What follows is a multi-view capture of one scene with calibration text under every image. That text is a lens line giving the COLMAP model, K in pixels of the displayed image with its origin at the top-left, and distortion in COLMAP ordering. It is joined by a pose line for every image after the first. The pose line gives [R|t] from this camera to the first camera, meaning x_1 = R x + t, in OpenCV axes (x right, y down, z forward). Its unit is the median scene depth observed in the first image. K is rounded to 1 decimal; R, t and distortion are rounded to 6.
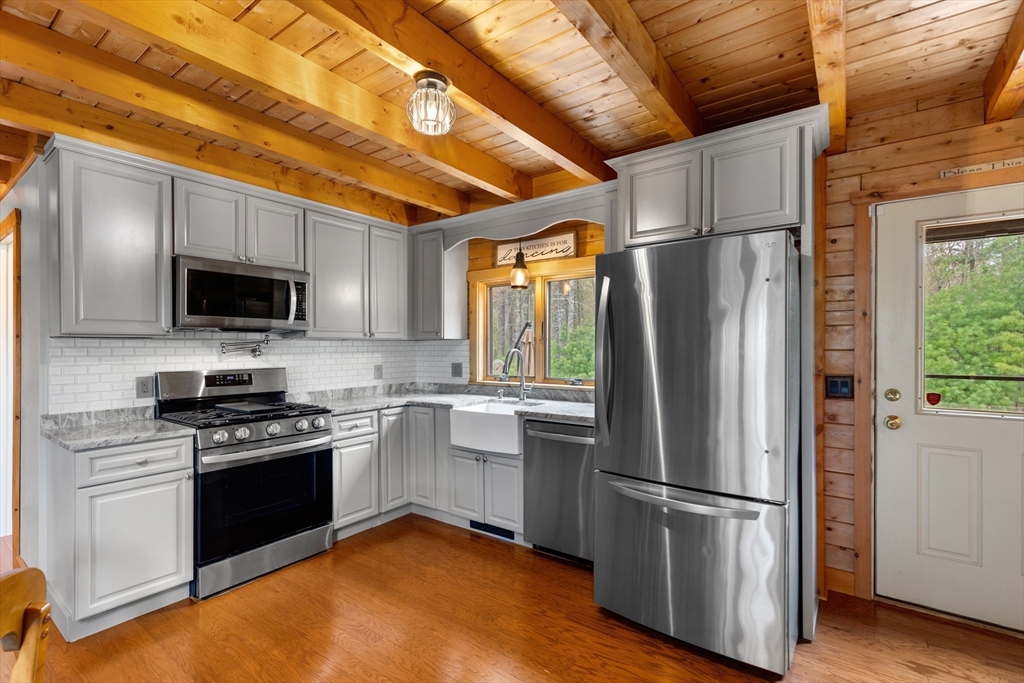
lens RADIAL K [[459.9, 0, 514.9], [0, 459.9, 347.8], [0, 0, 1]] dist [0.008364, 0.000101]
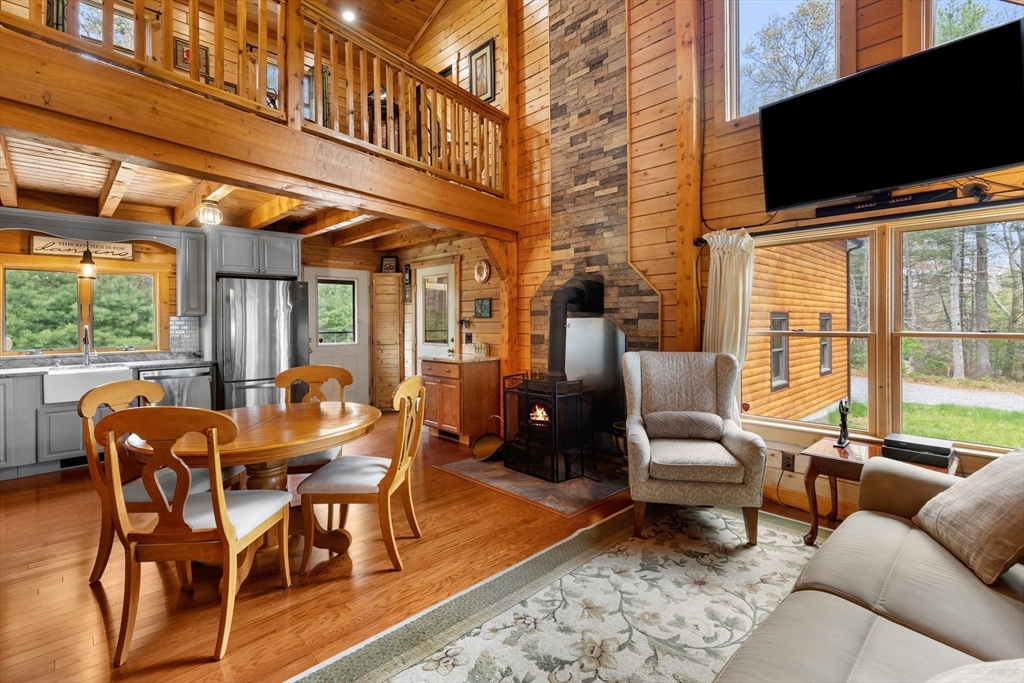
lens RADIAL K [[474.3, 0, 530.1], [0, 474.3, 317.5], [0, 0, 1]] dist [-0.000455, -0.000450]
pose [[0.148738, 0.005829, 0.988859, -1.266404], [0.011754, 0.999902, -0.007662, 0.005839], [-0.988807, 0.012763, 0.148655, -0.488446]]
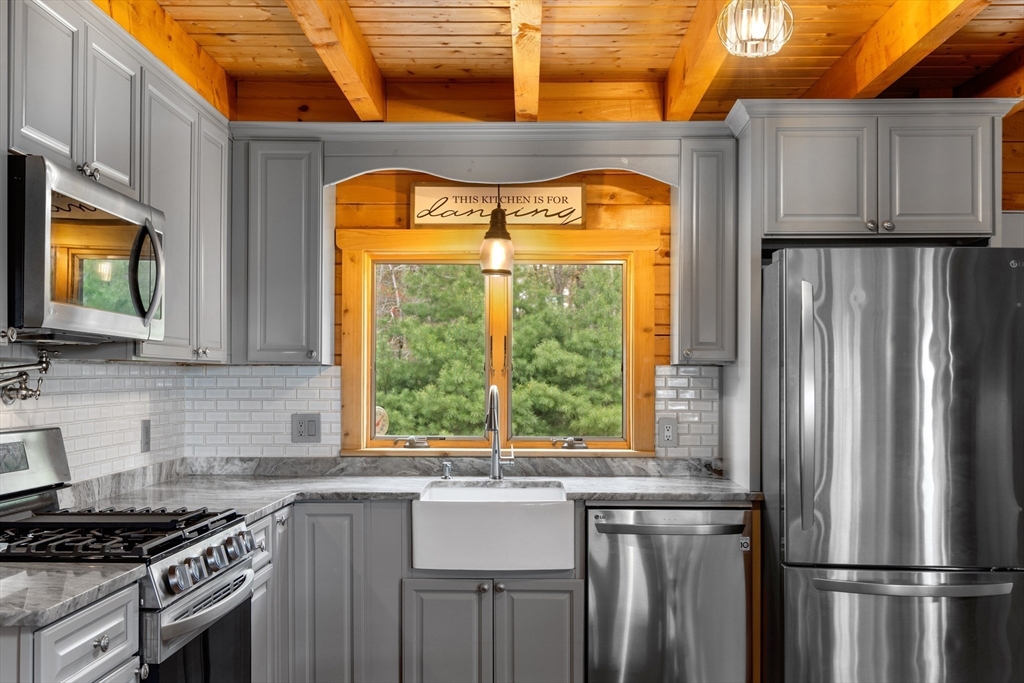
lens RADIAL K [[1003.2, 0, 504.4], [0, 1003.2, 375.4], [0, 0, 1]] dist [-0.006094, 0.009203]
pose [[0.822390, 0.008810, 0.568856, -0.743281], [-0.004628, 0.999951, -0.008795, 0.001286], [-0.568905, 0.004601, 0.822390, 0.015738]]
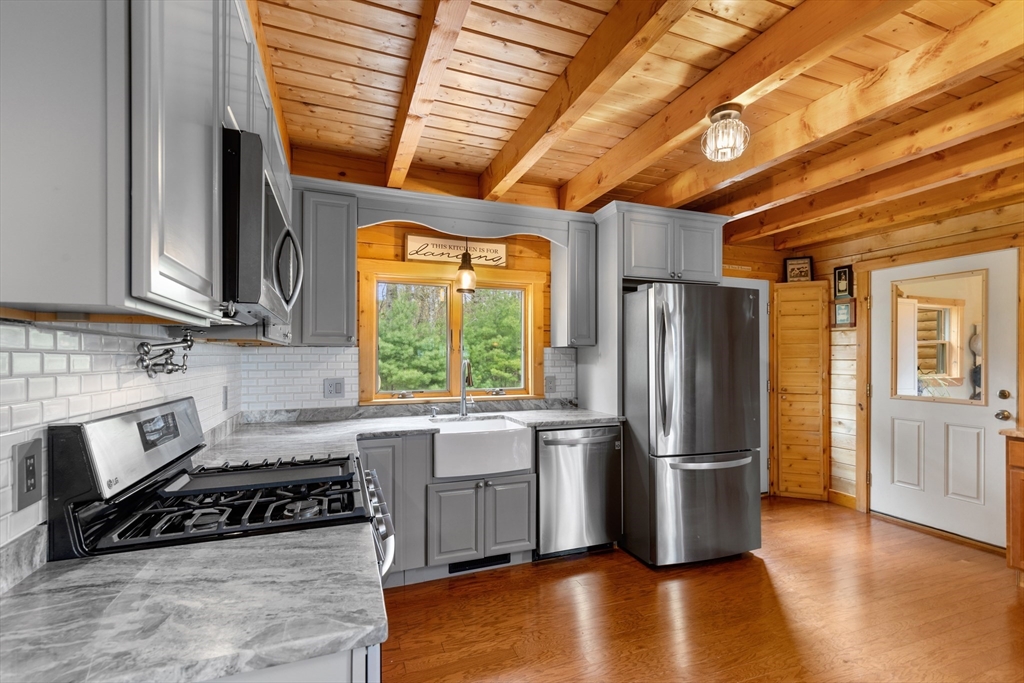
lens RADIAL K [[466.3, 0, 519.2], [0, 466.3, 354.7], [0, 0, 1]] dist [0.002931, -0.000014]
pose [[0.539198, 0.007516, 0.842145, -0.793860], [0.000858, 0.999955, -0.009473, 0.002887], [-0.842178, 0.005831, 0.539168, 0.468768]]
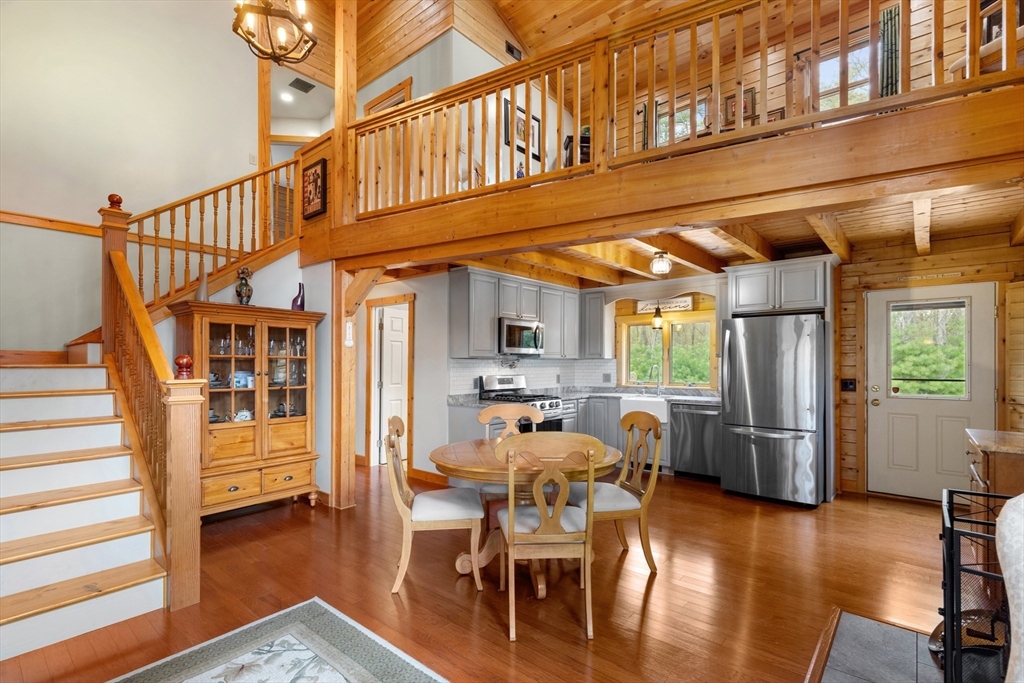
lens RADIAL K [[474.1, 0, 506.4], [0, 474.1, 359.3], [0, 0, 1]] dist [0.003109, 0.000011]
pose [[0.996561, 0.002238, -0.082837, -0.449980], [-0.003094, 0.999943, -0.010201, 0.001724], [0.082810, 0.010422, 0.996511, -0.883786]]
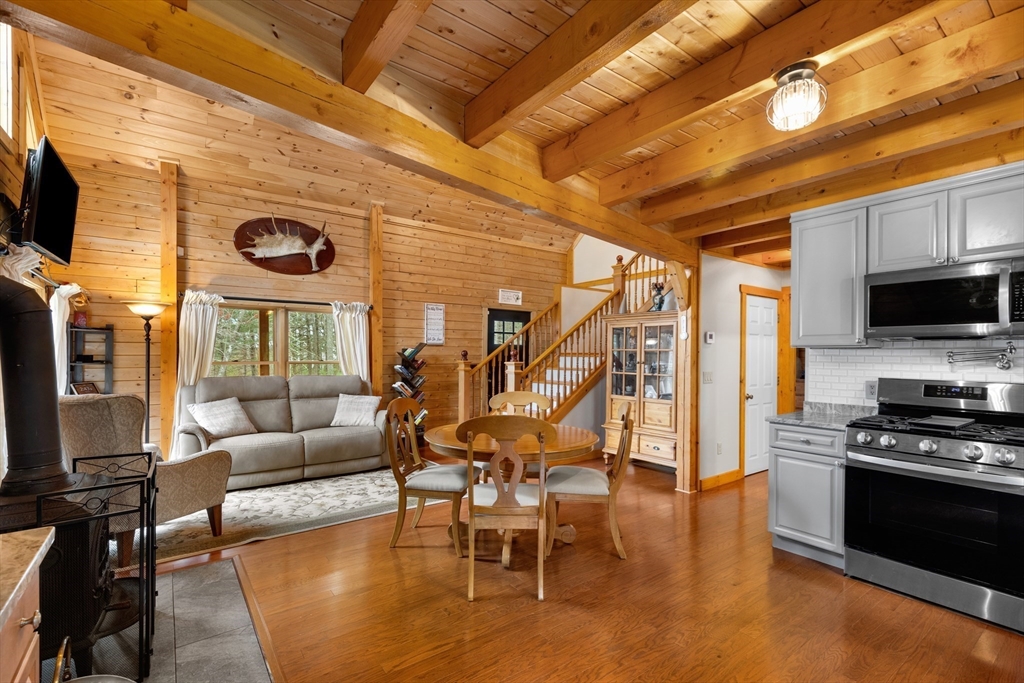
lens RADIAL K [[466.3, 0, 519.2], [0, 466.3, 354.7], [0, 0, 1]] dist [0.002931, -0.000014]
pose [[-0.285028, -0.000876, -0.958519, 0.522104], [-0.007439, 0.999971, 0.001298, 0.000907], [0.958490, 0.007500, -0.285027, 0.426512]]
